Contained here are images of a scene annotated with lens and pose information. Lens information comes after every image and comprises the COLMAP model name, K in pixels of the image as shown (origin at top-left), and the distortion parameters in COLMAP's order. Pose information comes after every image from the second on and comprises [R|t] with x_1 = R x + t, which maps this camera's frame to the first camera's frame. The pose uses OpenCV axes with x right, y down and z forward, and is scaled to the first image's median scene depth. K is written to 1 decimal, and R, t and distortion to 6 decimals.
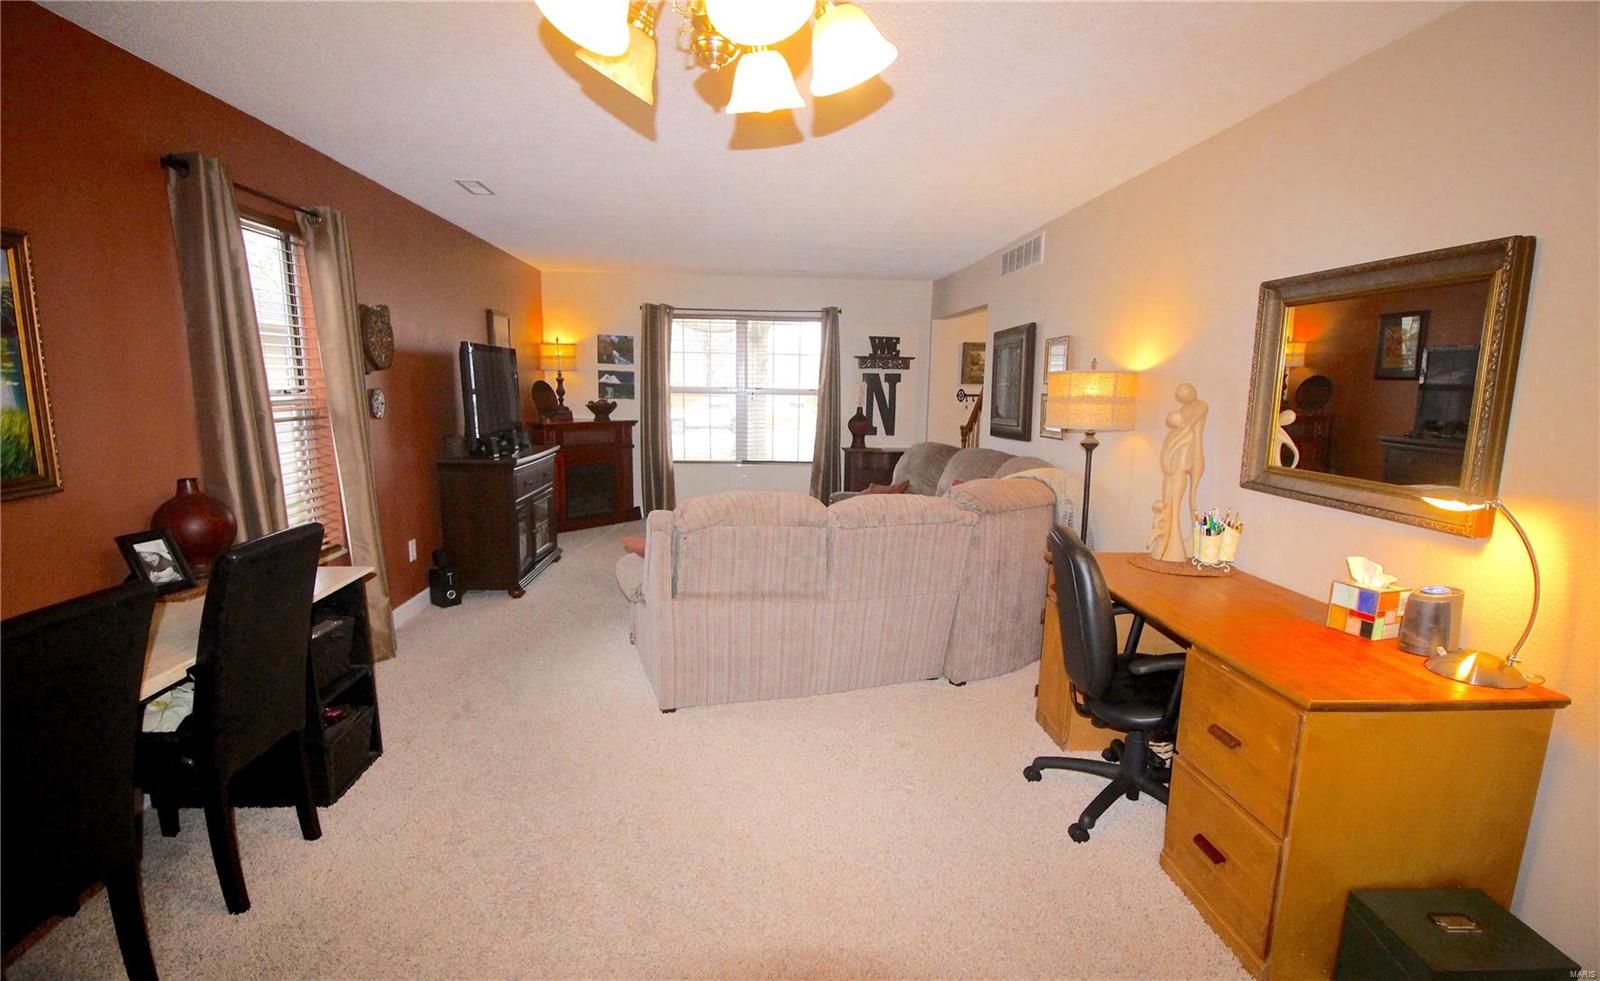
lens RADIAL K [[742.2, 0, 774.9], [0, 742.2, 512.1], [0, 0, 1]] dist [-0.010884, -0.005398]
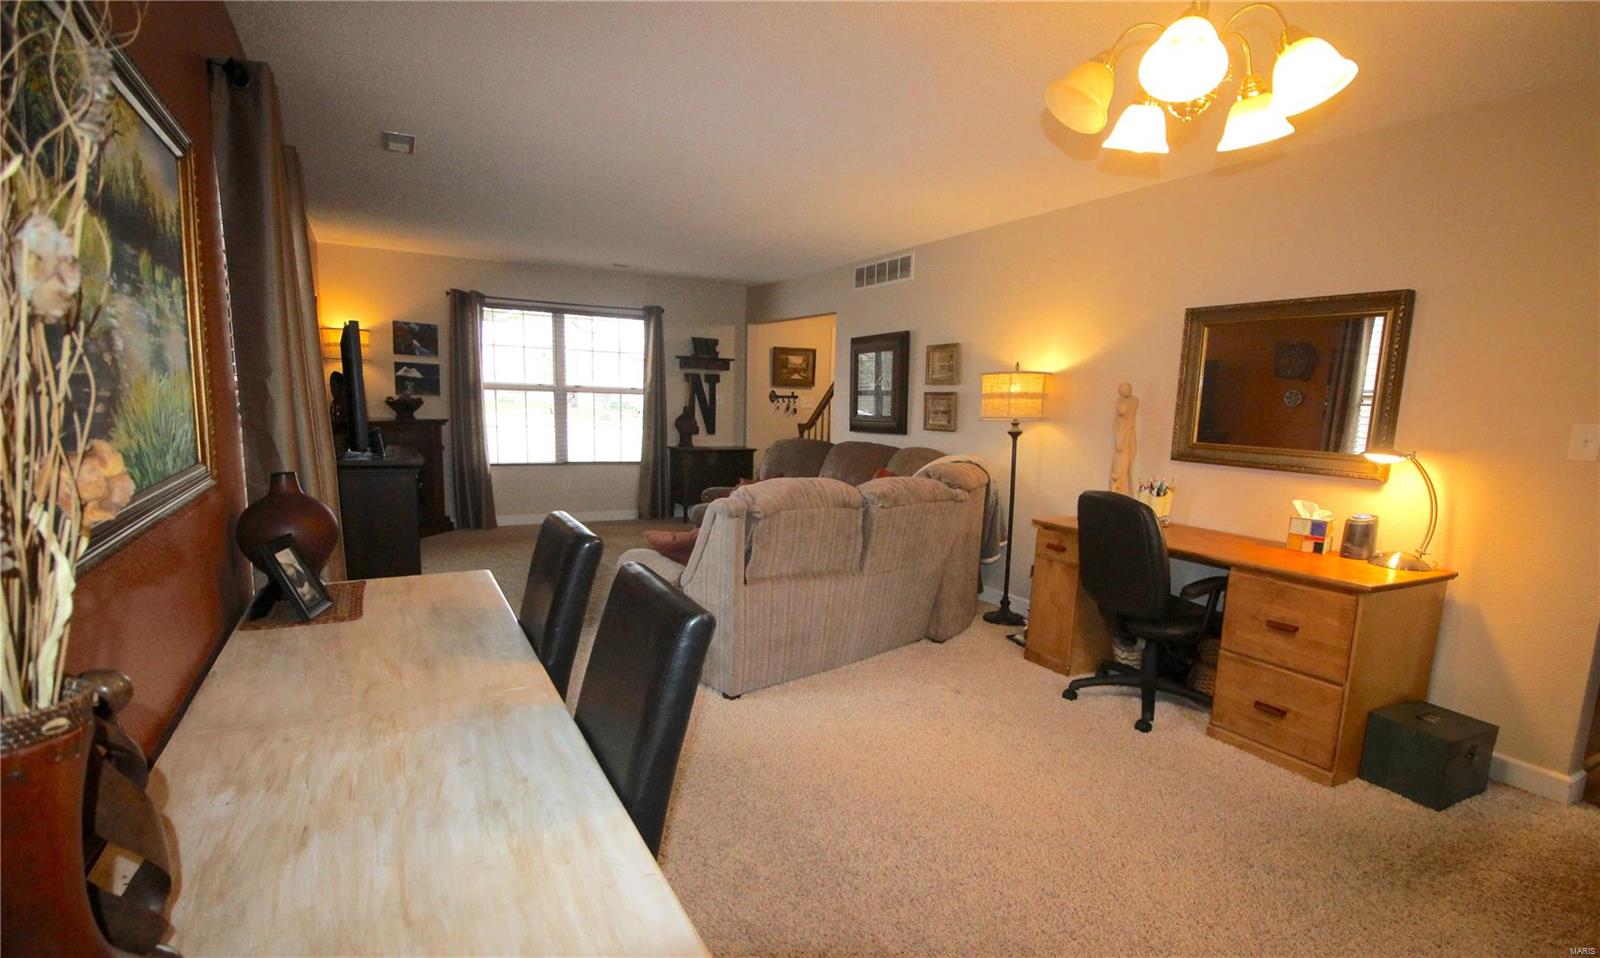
lens RADIAL K [[758.4, 0, 768.3], [0, 758.4, 509.7], [0, 0, 1]] dist [-0.006952, -0.000323]
pose [[0.911334, -0.046550, 0.409028, -0.212778], [0.052571, 0.998611, -0.003483, 0.008136], [-0.408298, 0.024677, 0.912515, 0.016280]]
